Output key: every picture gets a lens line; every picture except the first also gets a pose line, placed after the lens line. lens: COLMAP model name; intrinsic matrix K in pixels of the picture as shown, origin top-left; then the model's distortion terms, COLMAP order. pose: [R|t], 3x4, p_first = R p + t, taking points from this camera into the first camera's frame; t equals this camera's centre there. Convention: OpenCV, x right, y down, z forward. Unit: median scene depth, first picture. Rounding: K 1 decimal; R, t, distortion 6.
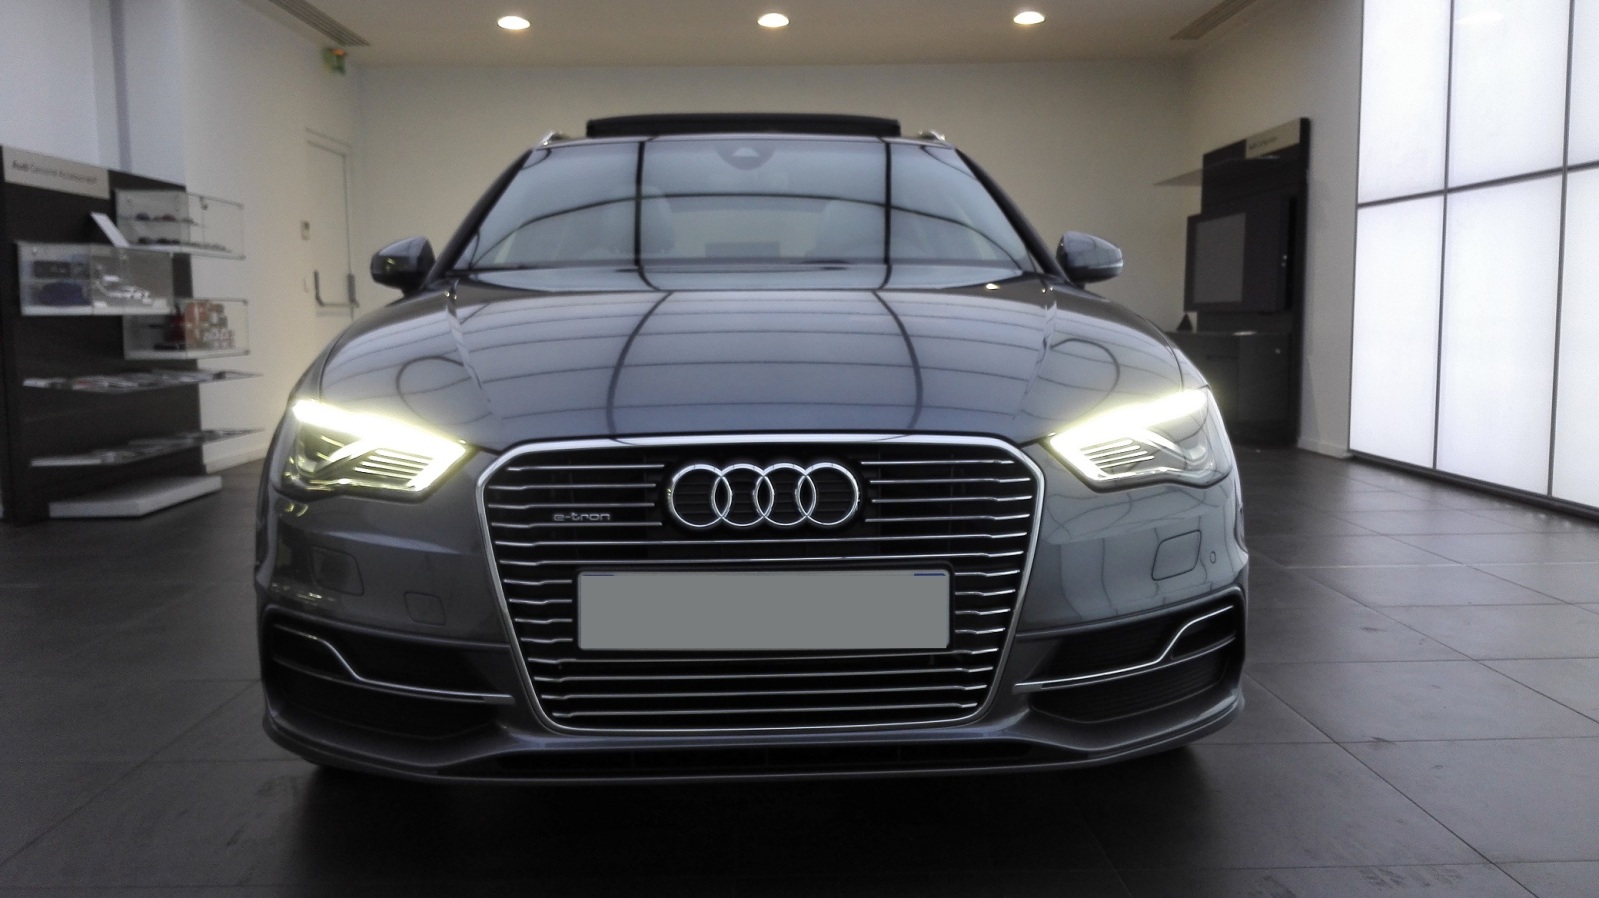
lens RADIAL K [[1342.8, 0, 799.5], [0, 1342.8, 449.0], [0, 0, 1]] dist [0.012590, 0.003933]
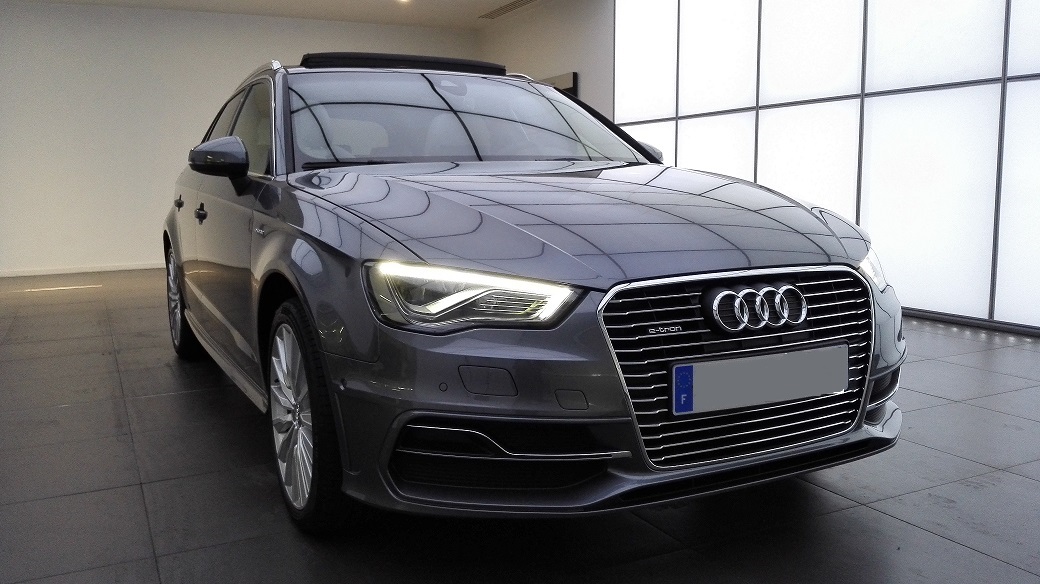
lens RADIAL K [[855.6, 0, 520.0], [0, 855.6, 292.0], [0, 0, 1]] dist [0.002201, 0.000361]
pose [[0.907105, -0.059027, 0.416745, -0.715632], [0.048514, 0.998181, 0.035782, -0.035437], [-0.418099, -0.012240, 0.908319, 0.179463]]
